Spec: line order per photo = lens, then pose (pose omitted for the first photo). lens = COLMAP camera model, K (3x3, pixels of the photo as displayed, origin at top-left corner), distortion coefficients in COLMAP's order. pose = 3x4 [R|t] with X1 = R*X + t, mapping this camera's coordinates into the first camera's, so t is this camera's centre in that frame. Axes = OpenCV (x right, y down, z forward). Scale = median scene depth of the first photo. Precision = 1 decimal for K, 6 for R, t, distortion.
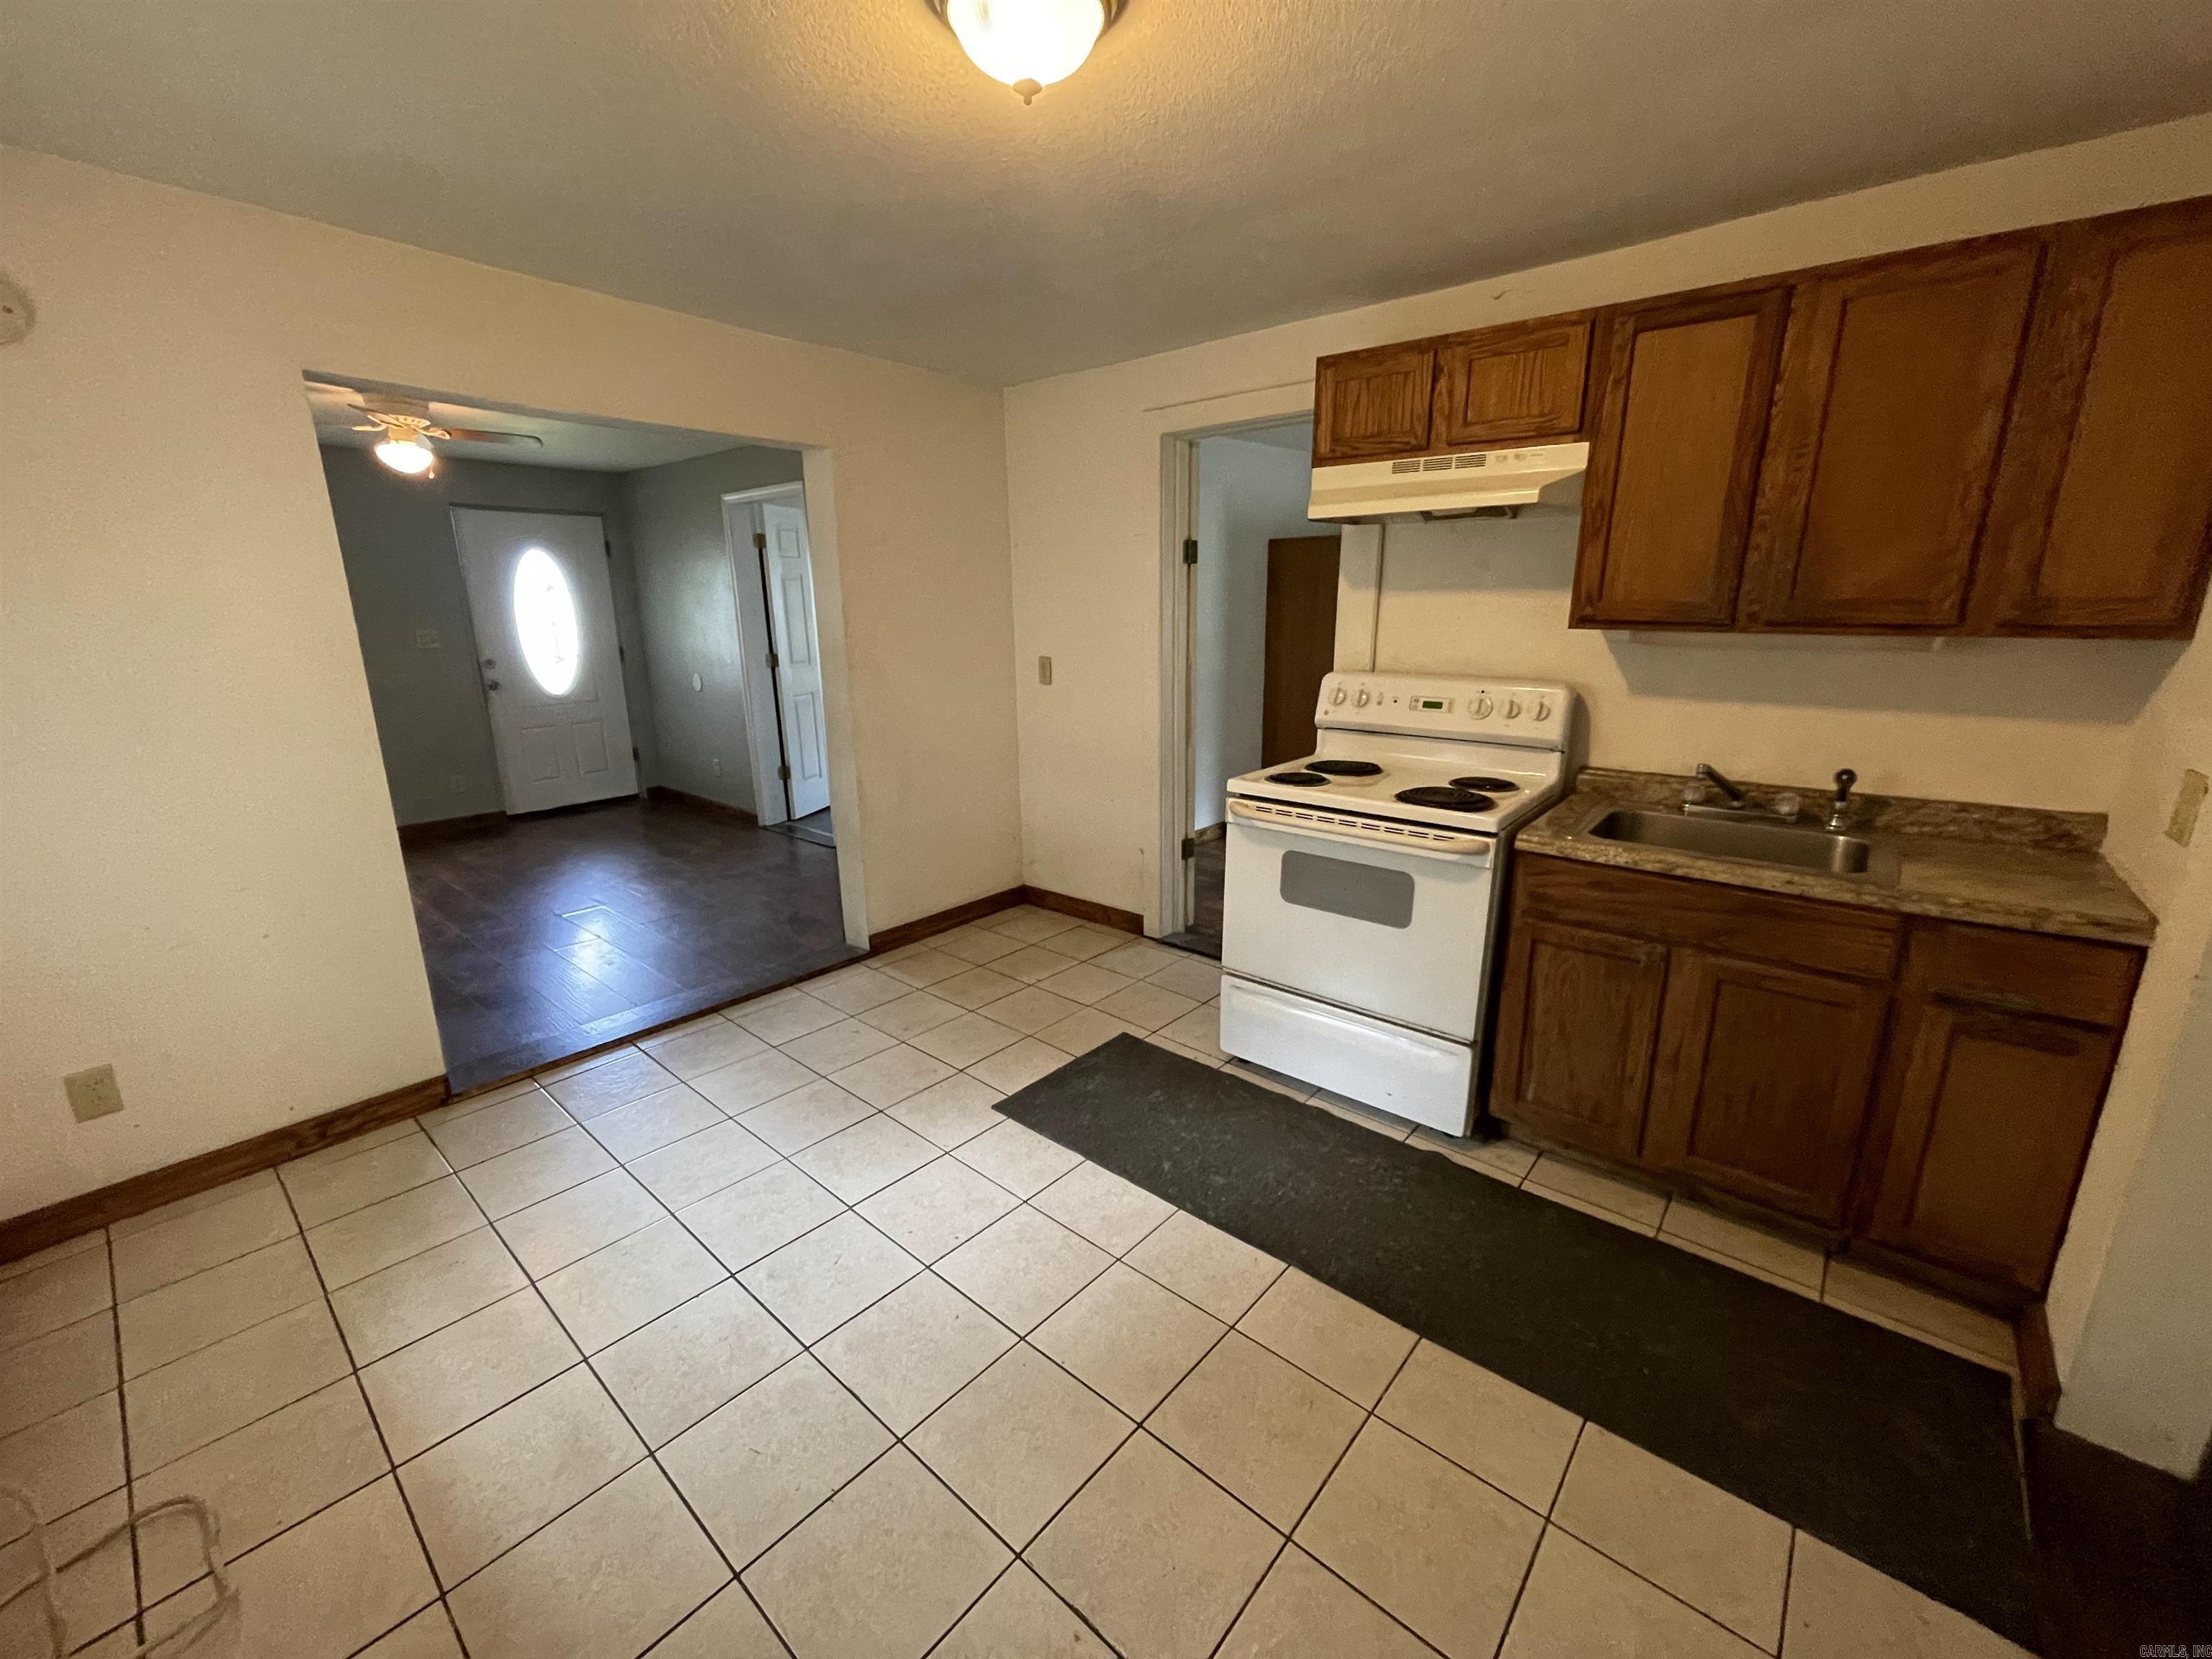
lens RADIAL K [[901.9, 0, 1090.0], [0, 901.9, 826.8], [0, 0, 1]] dist [0.002394, 0.000196]
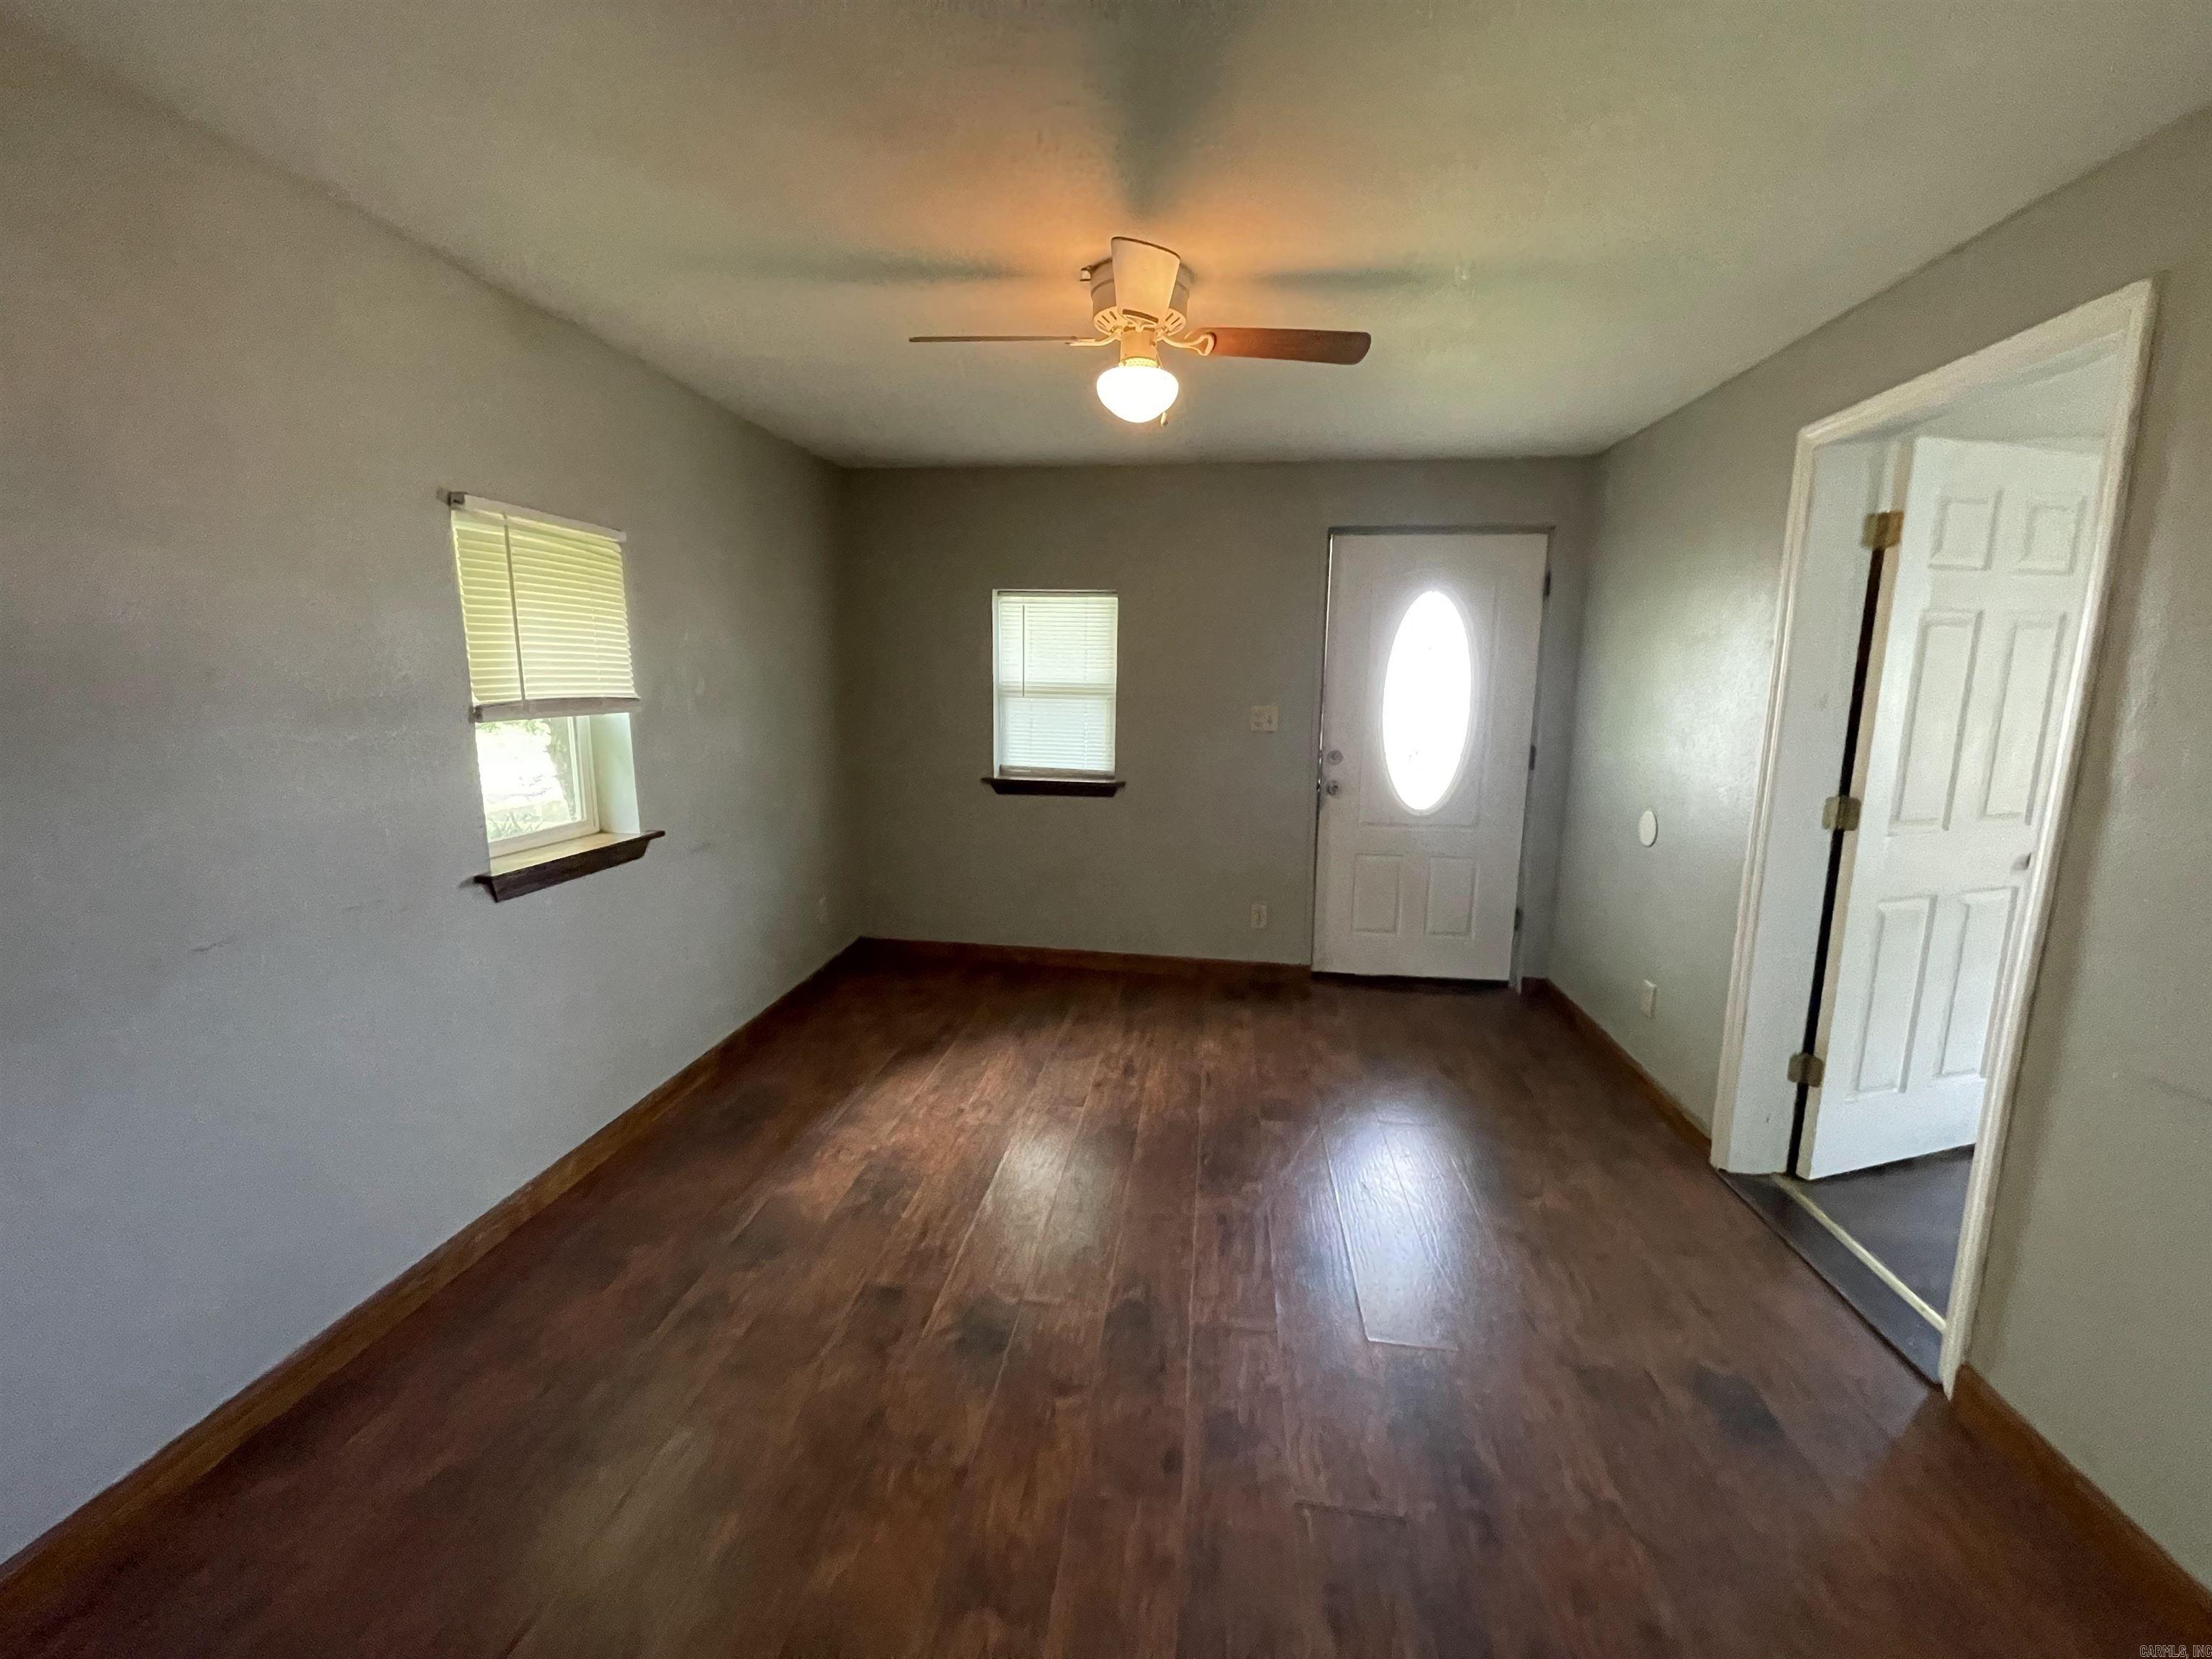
lens RADIAL K [[901.9, 0, 1098.2], [0, 901.9, 817.6], [0, 0, 1]] dist [0.002394, 0.000196]
pose [[0.547762, 0.151938, -0.822722, -0.190666], [-0.230082, 0.972811, 0.026469, -0.111448], [0.804375, 0.174795, 0.567827, 0.471569]]
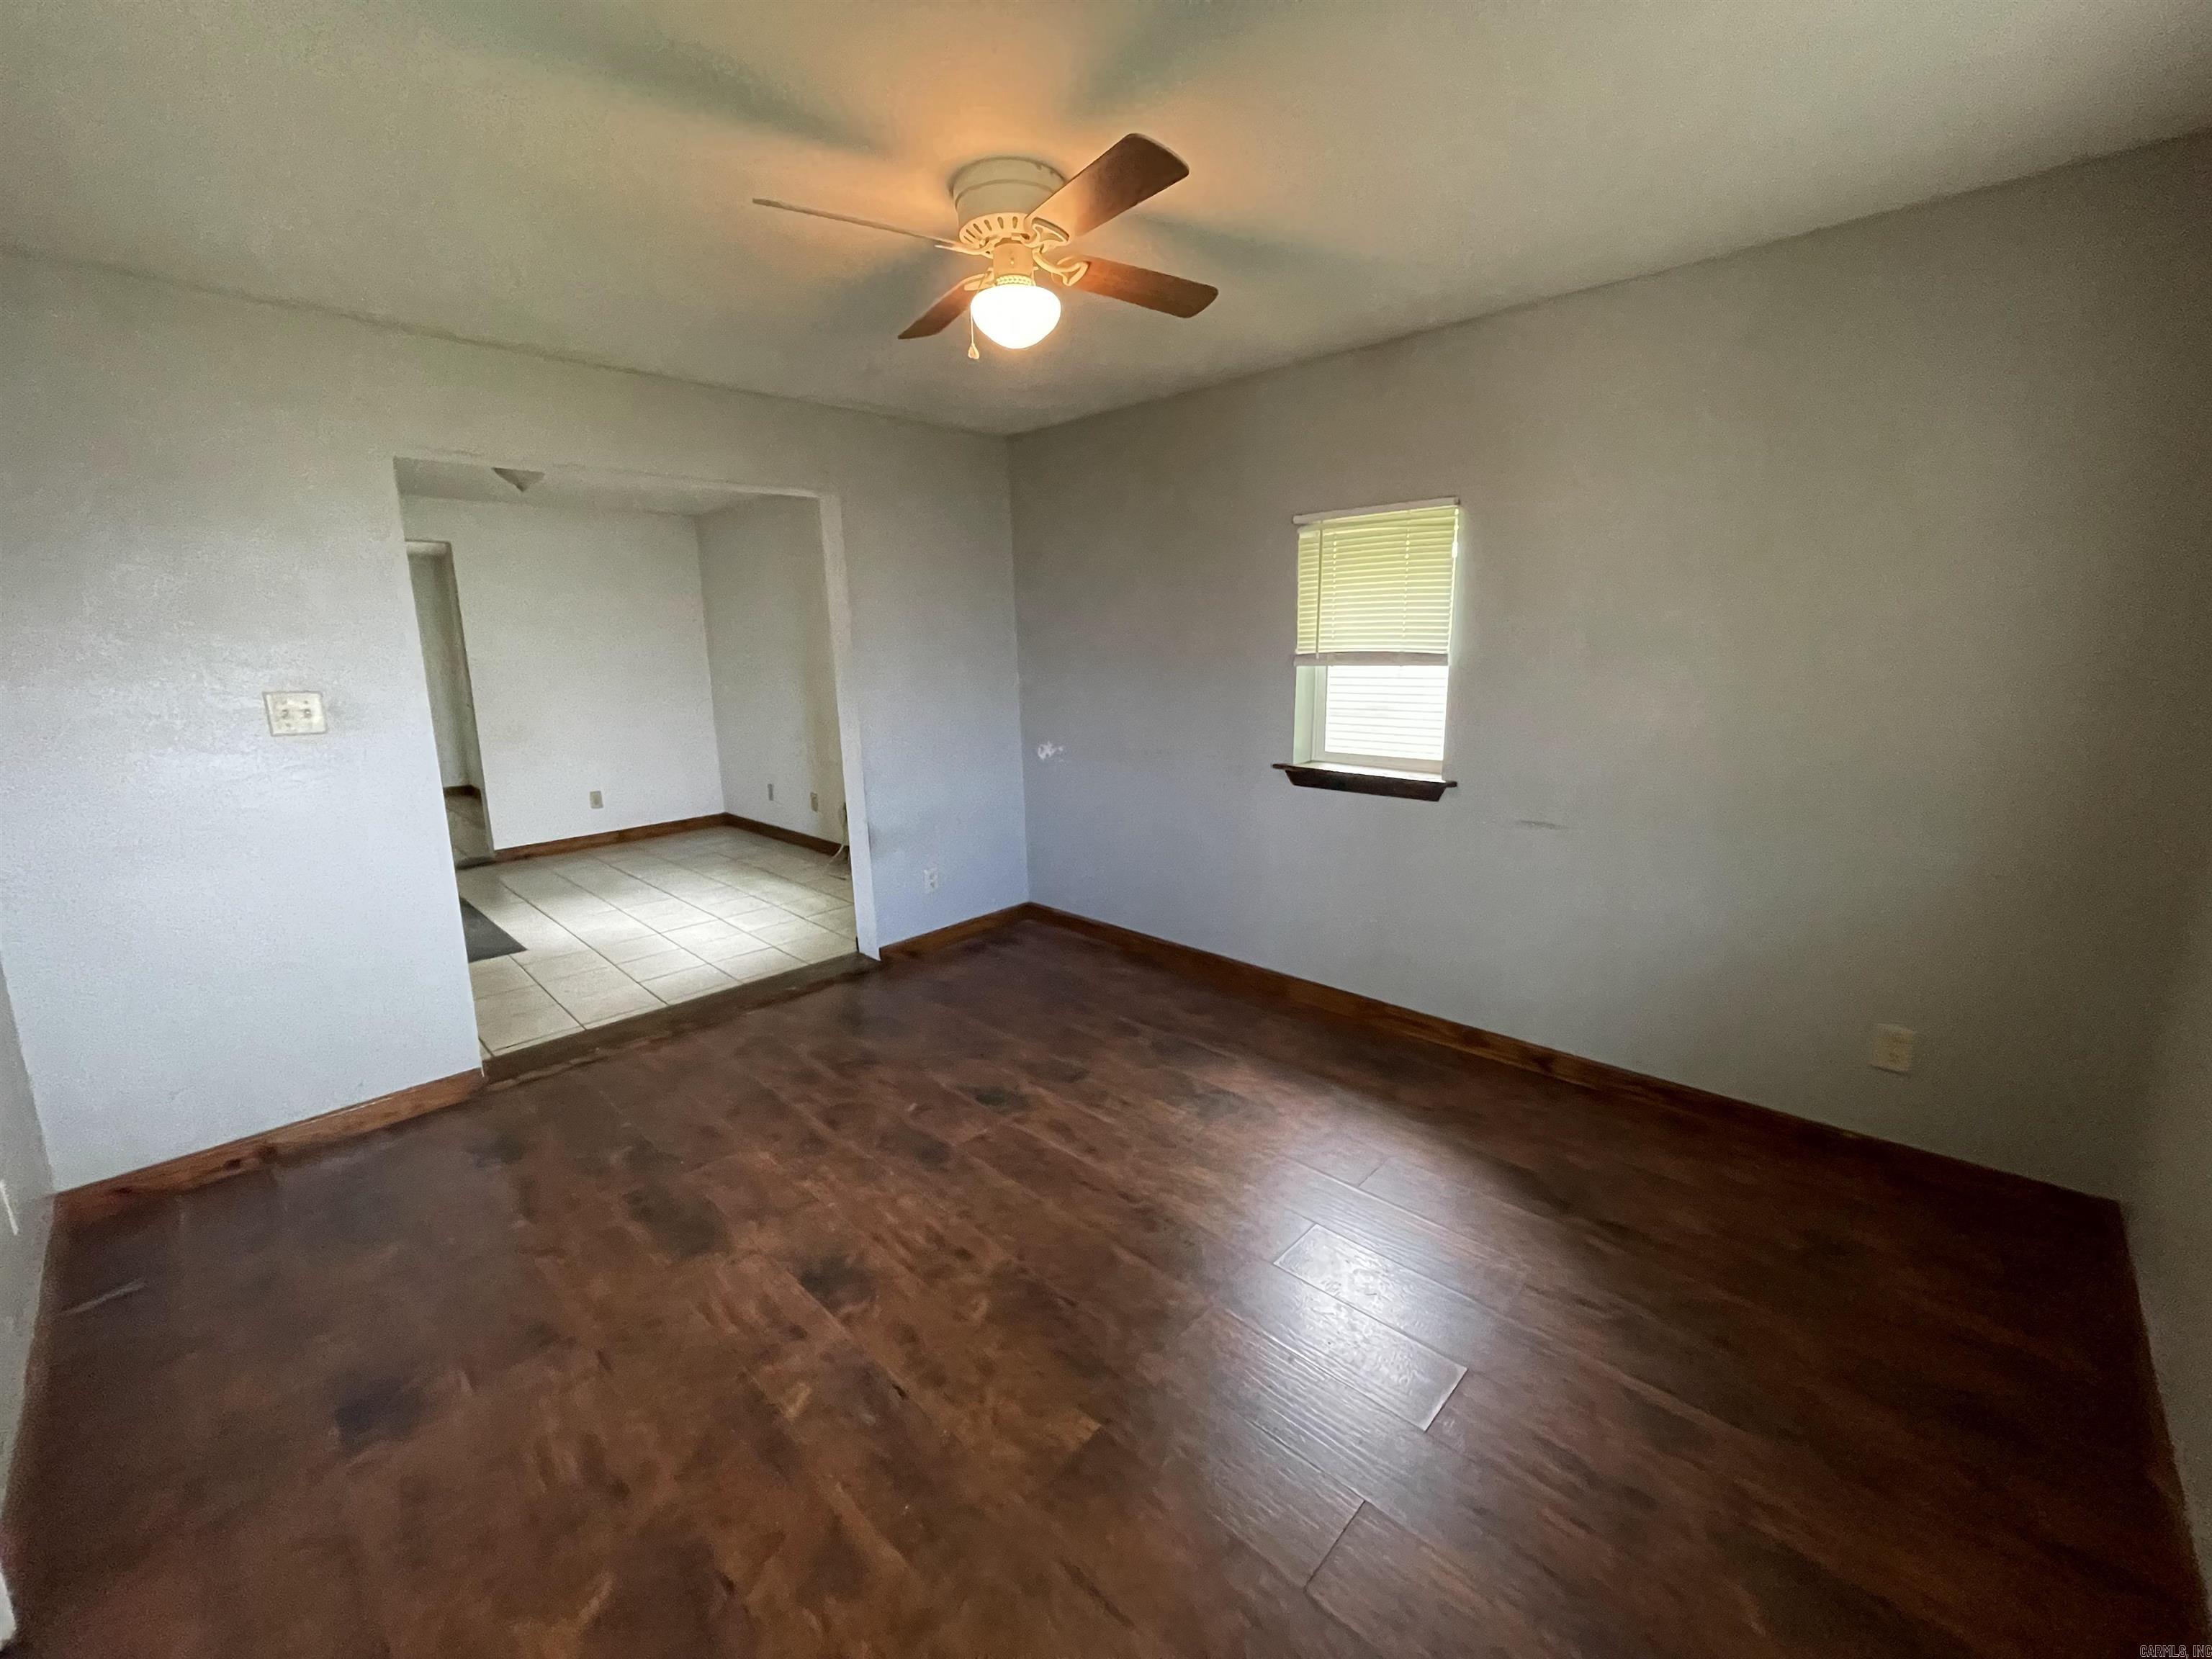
lens RADIAL K [[901.9, 0, 1125.3], [0, 901.9, 846.7], [0, 0, 1]] dist [0.002394, 0.000196]
pose [[-0.999159, 0.017764, 0.036967, -0.534503], [0.033024, 0.882959, 0.468287, -0.242845], [-0.024322, 0.469114, -0.882803, 0.999172]]
